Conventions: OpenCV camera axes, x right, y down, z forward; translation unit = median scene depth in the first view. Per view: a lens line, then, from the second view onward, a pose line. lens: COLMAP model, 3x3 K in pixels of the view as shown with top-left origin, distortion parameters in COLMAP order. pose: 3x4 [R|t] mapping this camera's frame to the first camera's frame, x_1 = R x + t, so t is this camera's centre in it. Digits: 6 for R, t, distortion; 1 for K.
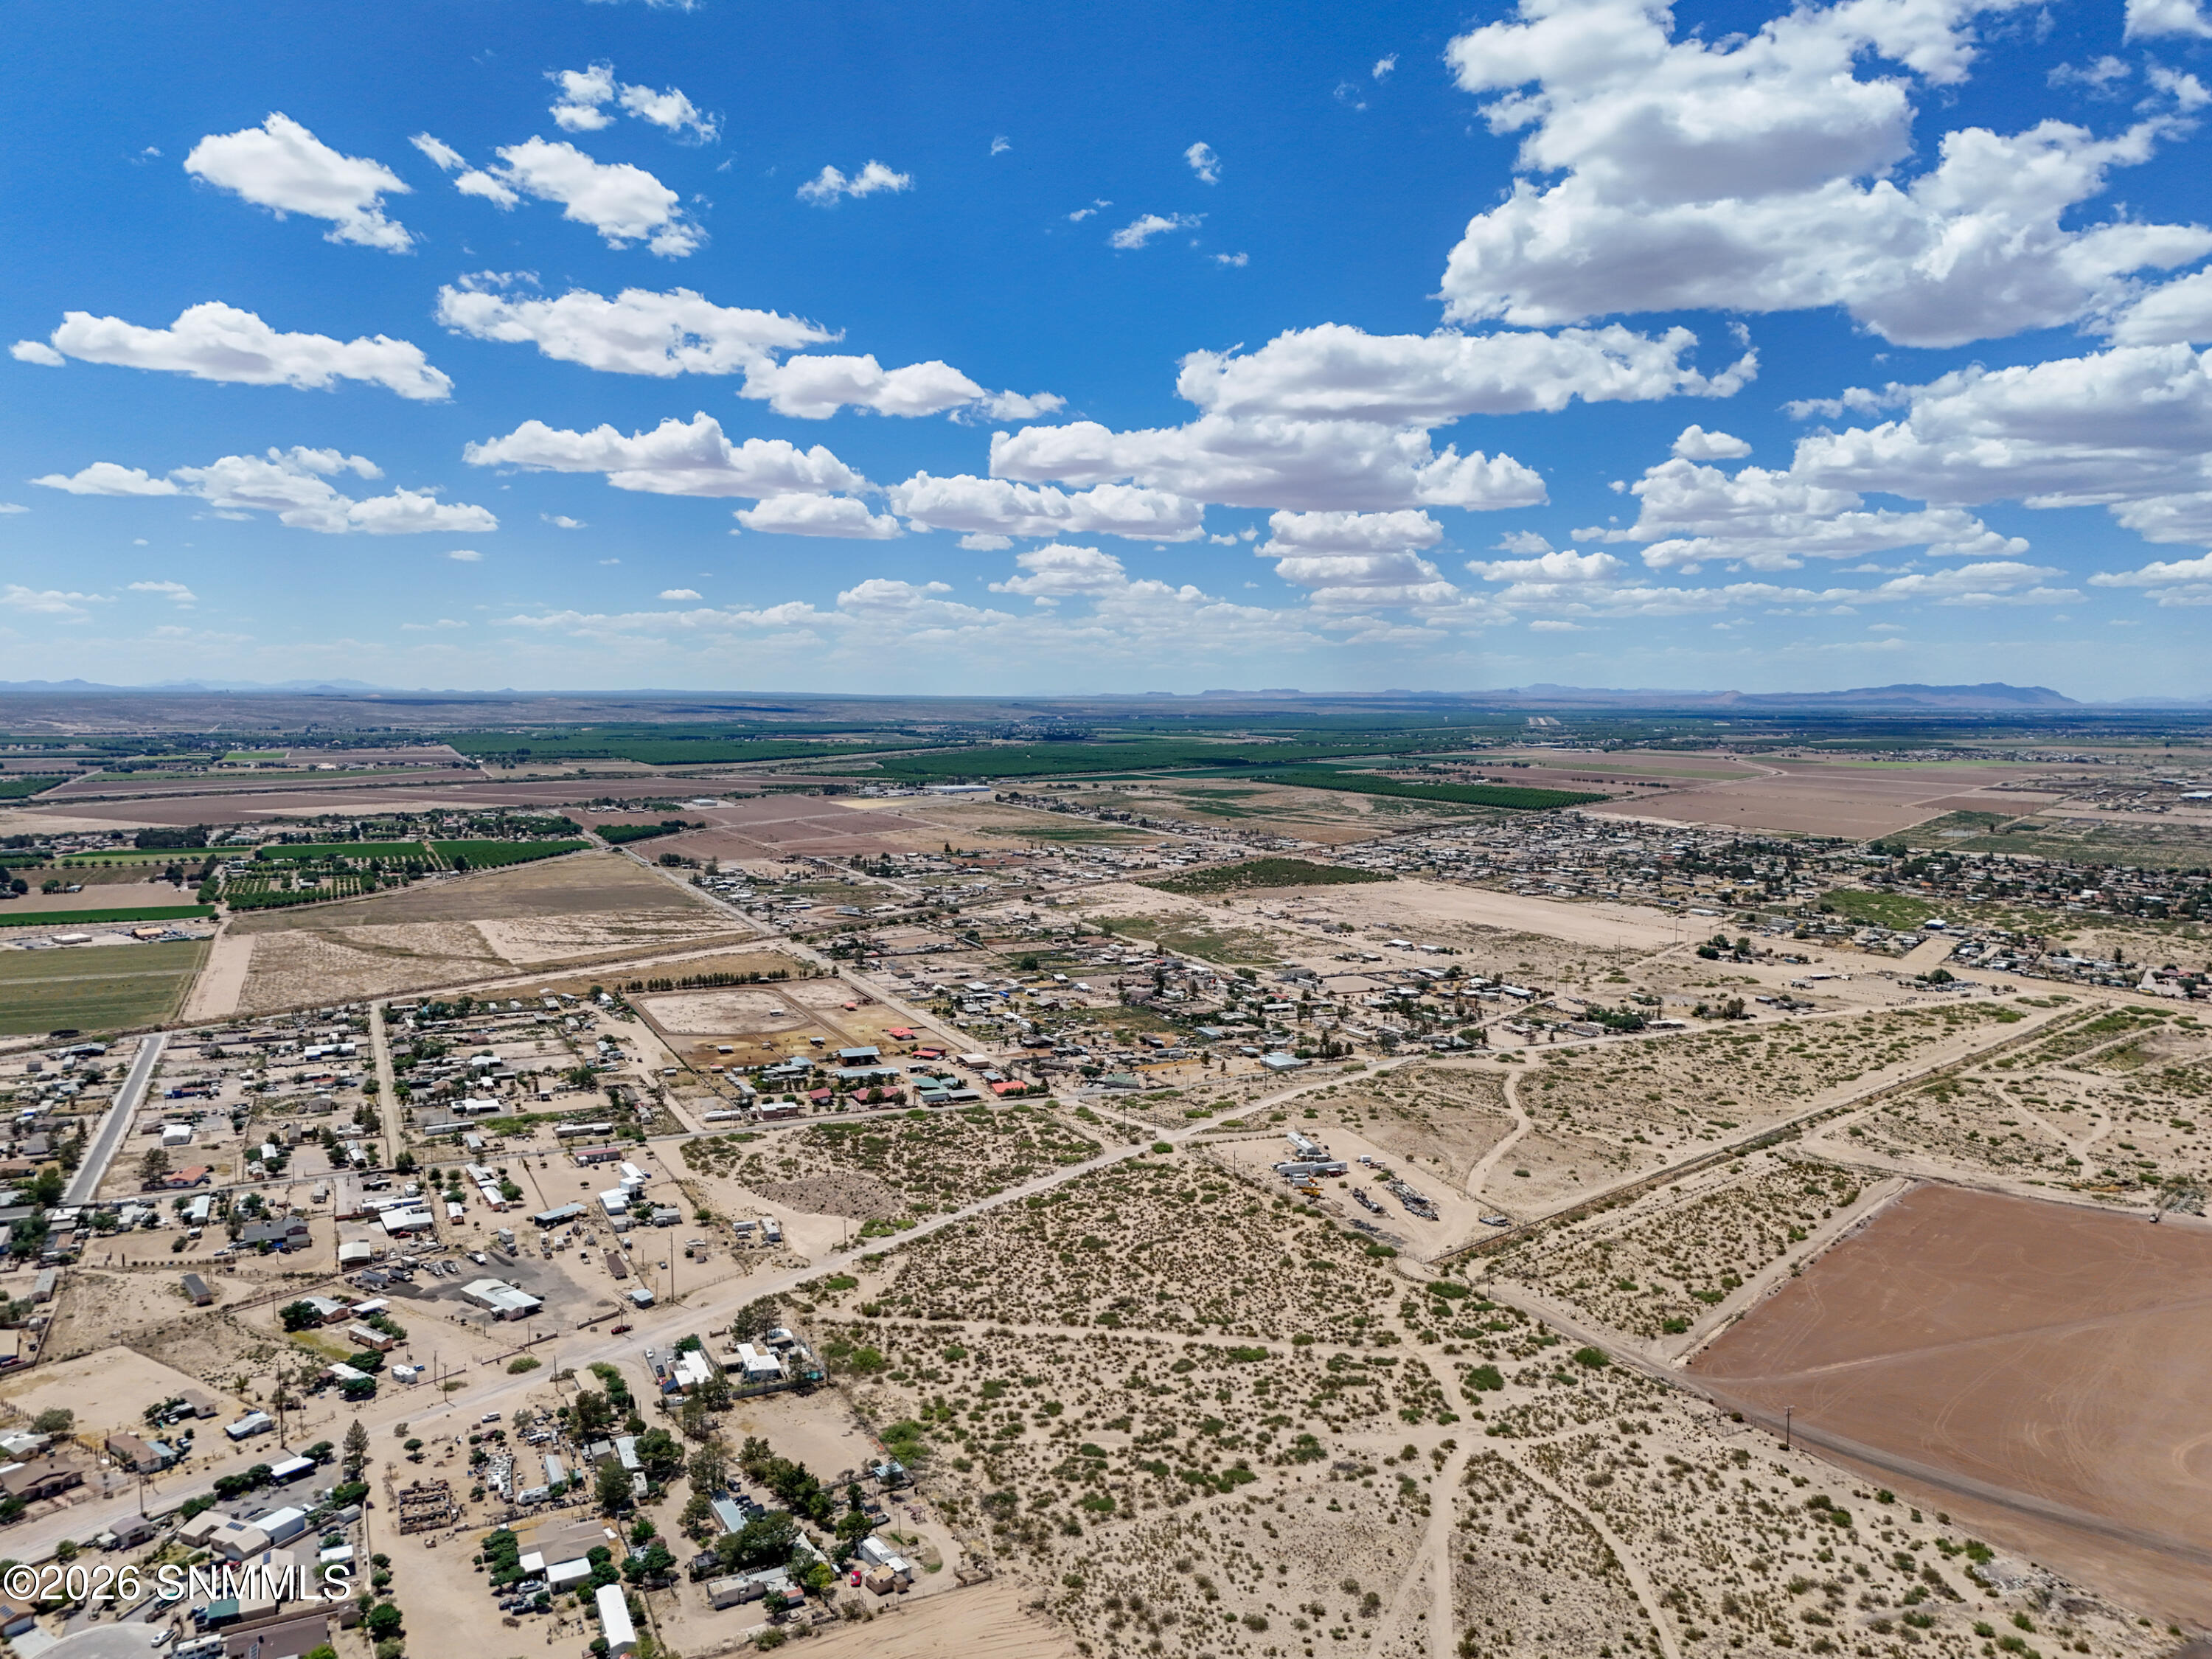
lens RADIAL K [[1629.7, 0, 1101.0], [0, 1629.7, 907.3], [0, 0, 1]] dist [0.083870, -0.074729]
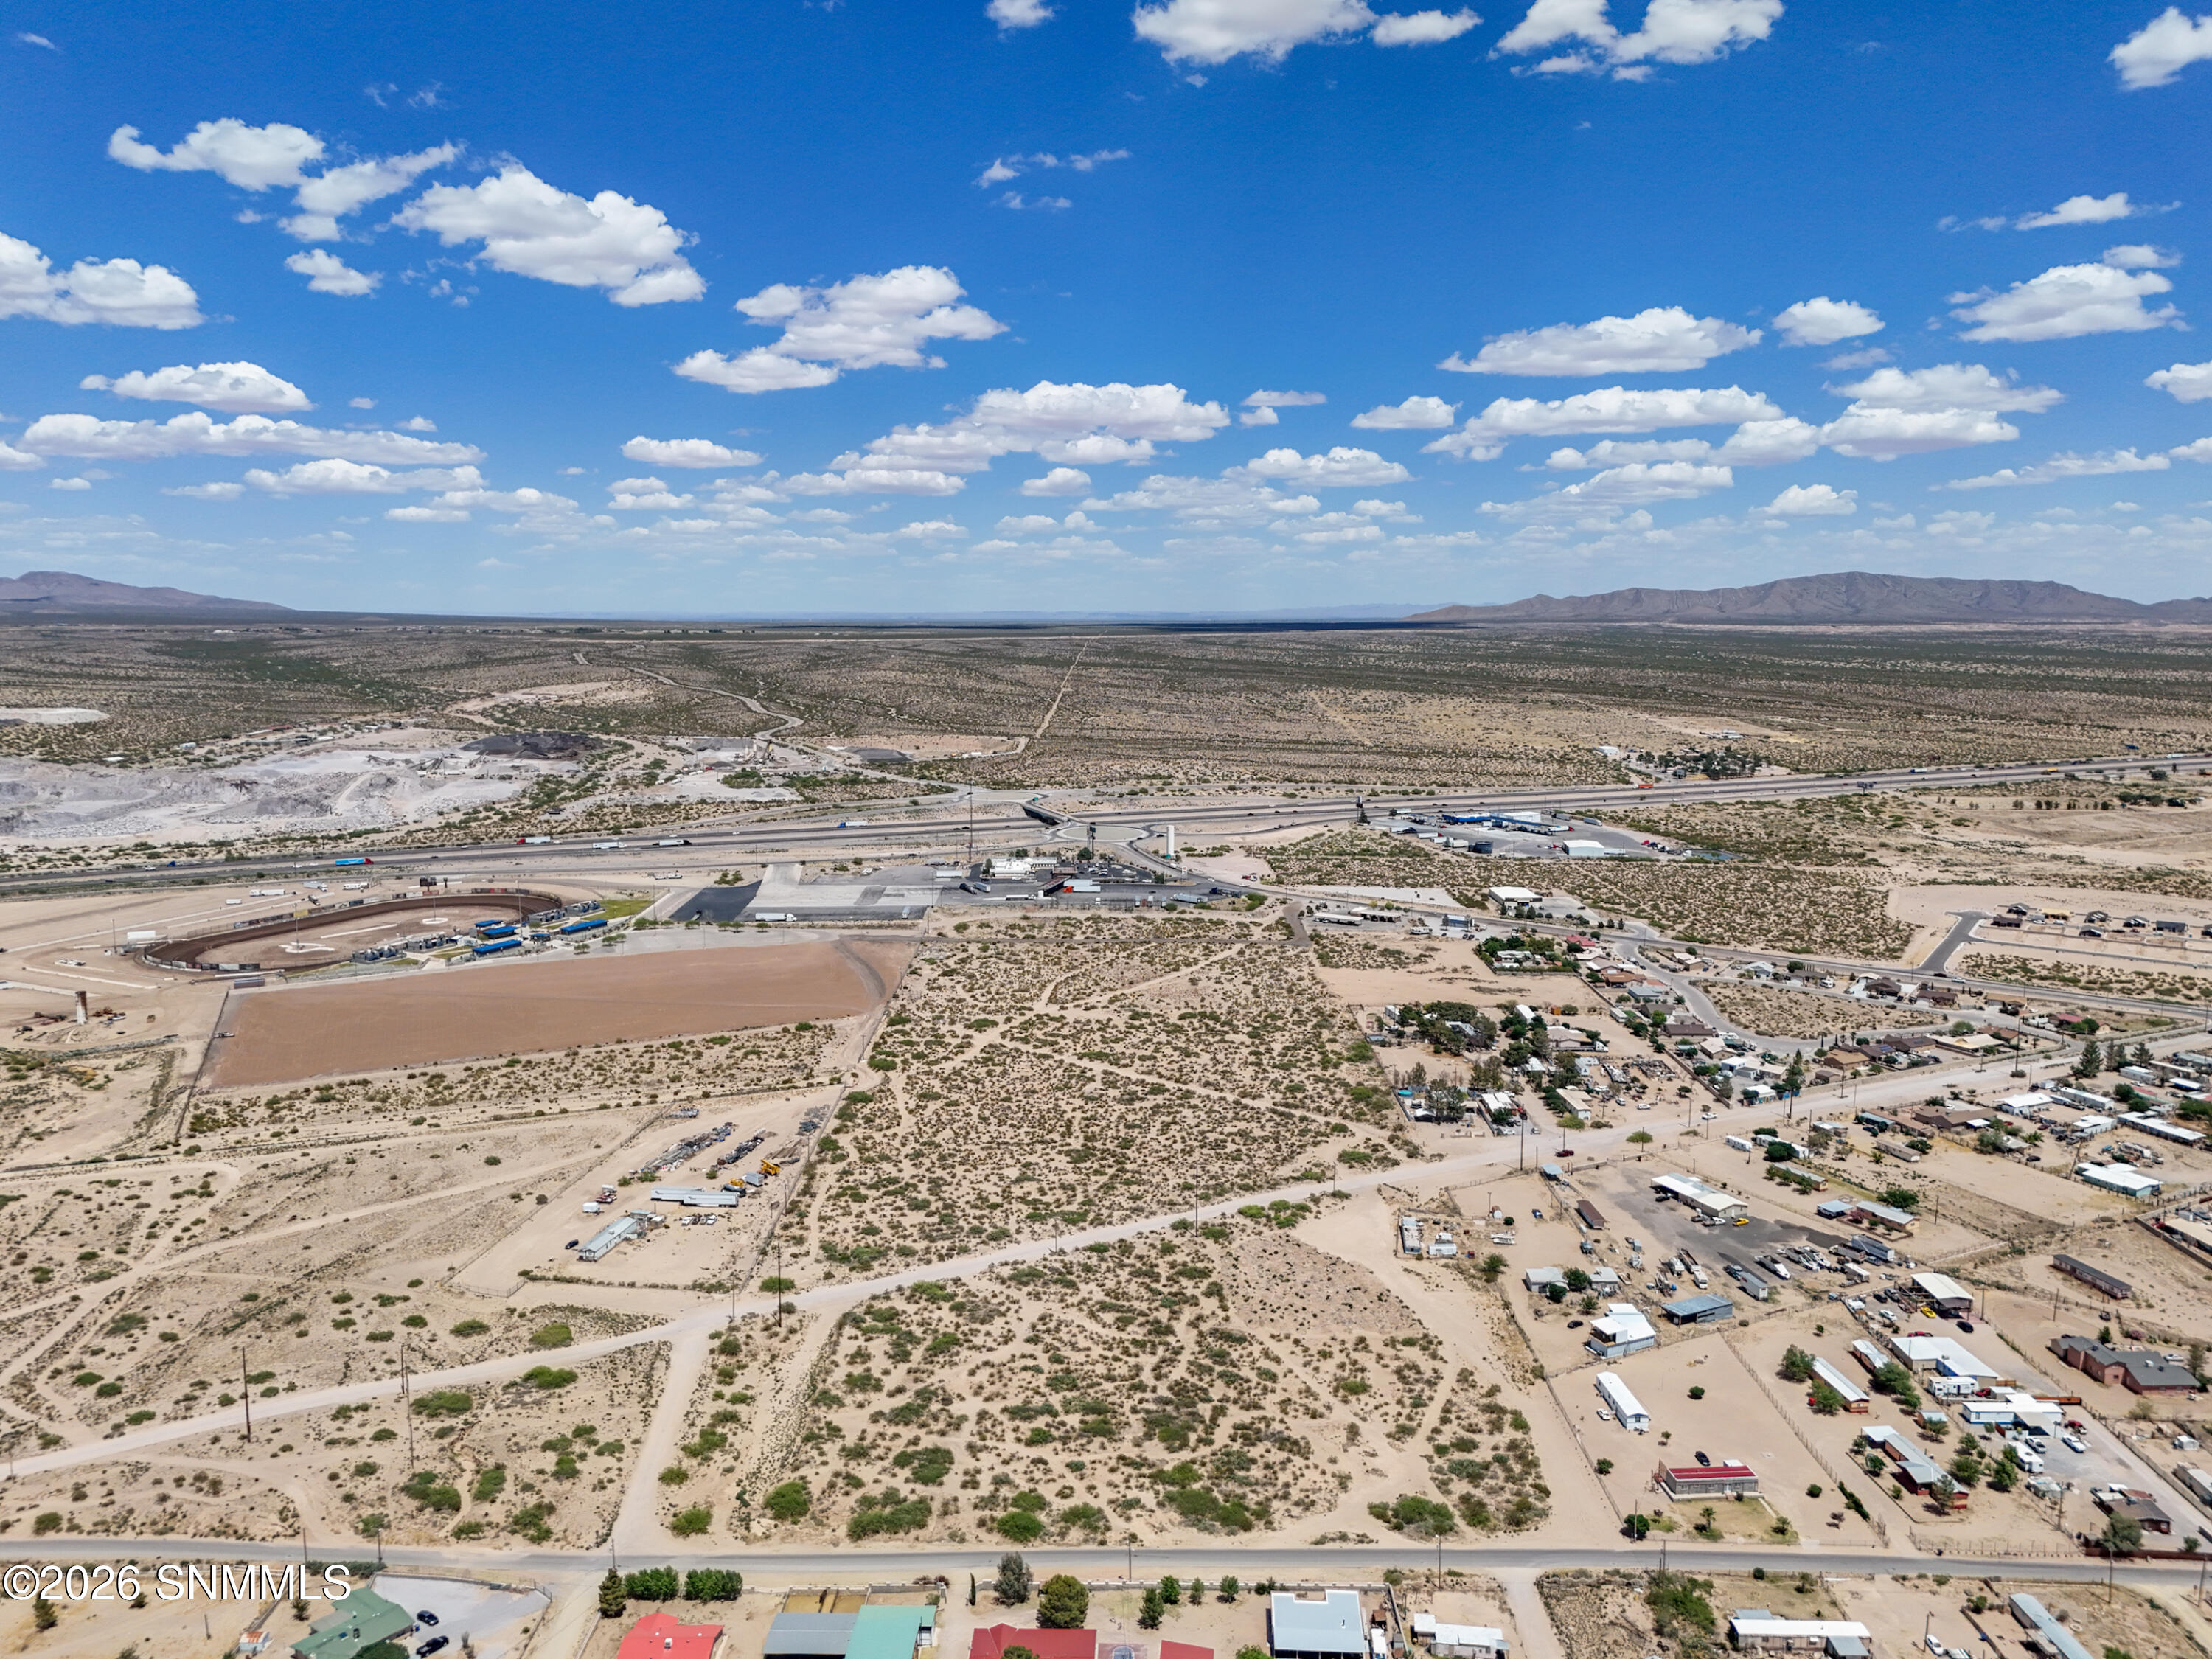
lens RADIAL K [[1658.9, 0, 1101.7], [0, 1658.9, 824.0], [0, 0, 1]] dist [0.083497, -0.081316]
pose [[-0.898450, -0.061017, 0.434815, -0.354694], [0.054859, 0.966938, 0.249041, -0.183853], [-0.435635, 0.247605, -0.865398, 1.494959]]
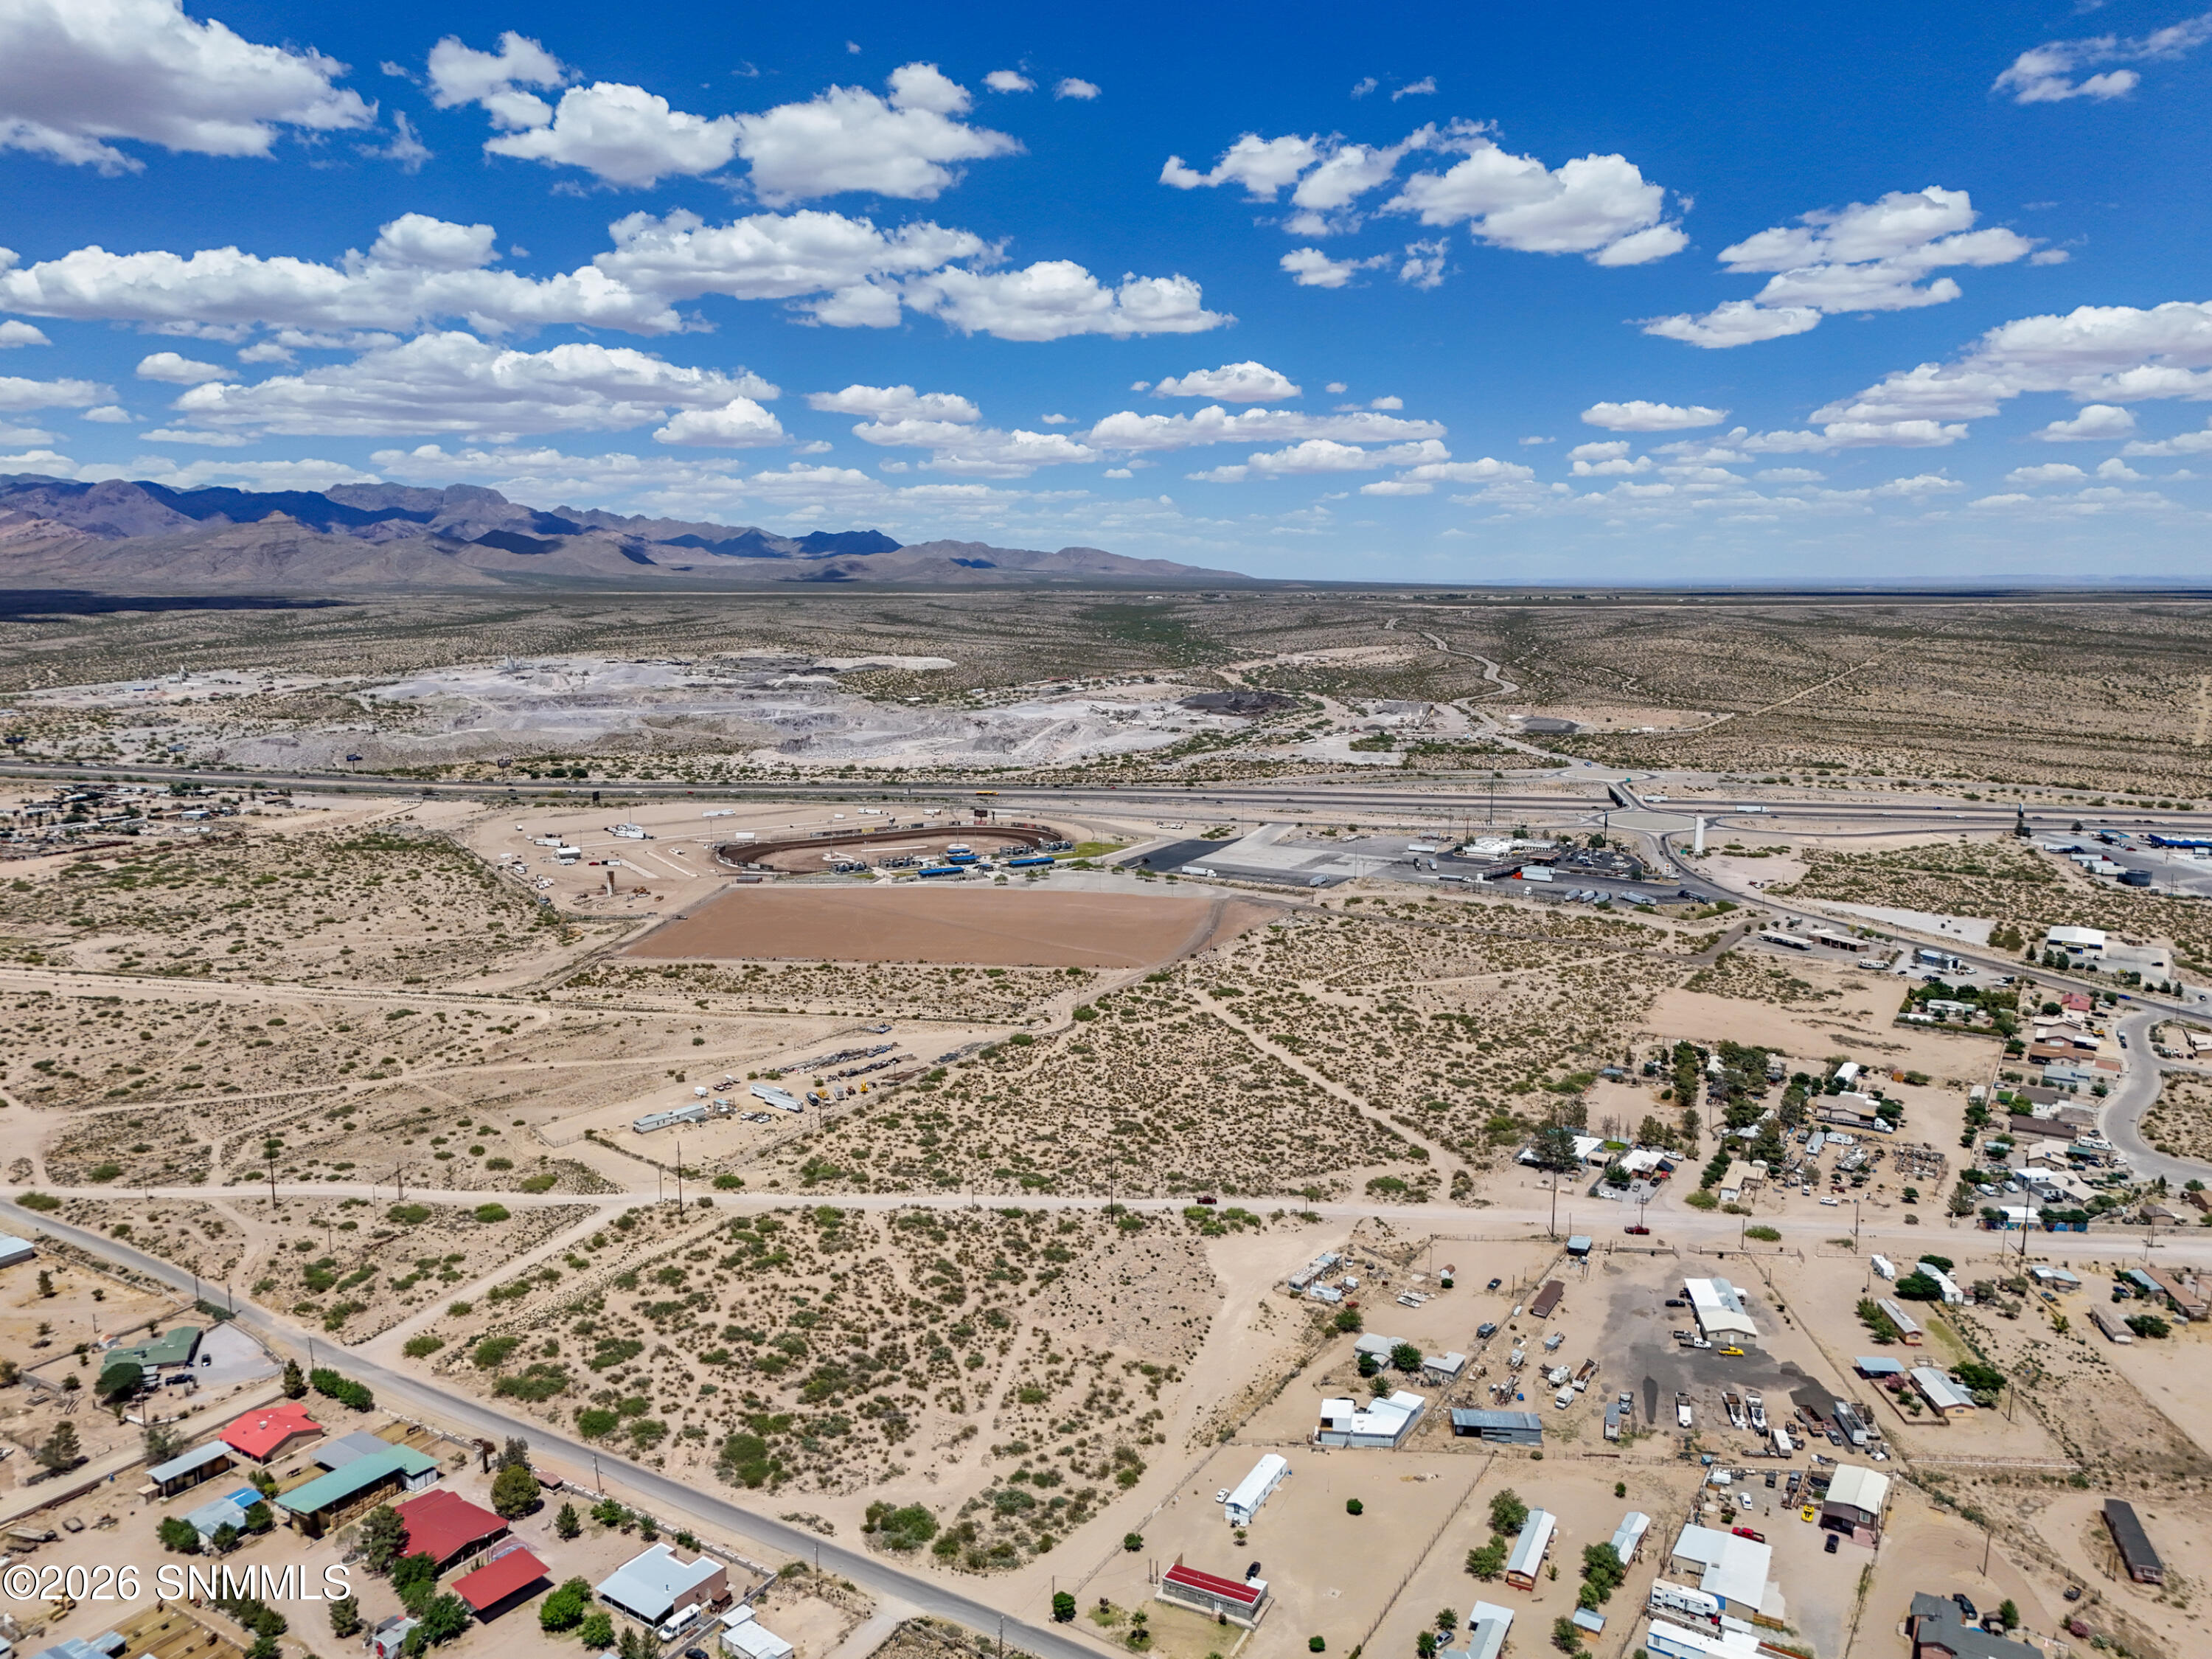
lens RADIAL K [[1622.2, 0, 1100.8], [0, 1622.2, 841.7], [0, 0, 1]] dist [0.072867, -0.058266]
pose [[-0.533545, -0.143856, 0.833448, -0.628901], [0.107870, 0.965807, 0.235755, -0.146477], [-0.838865, 0.215690, -0.499784, 1.212197]]
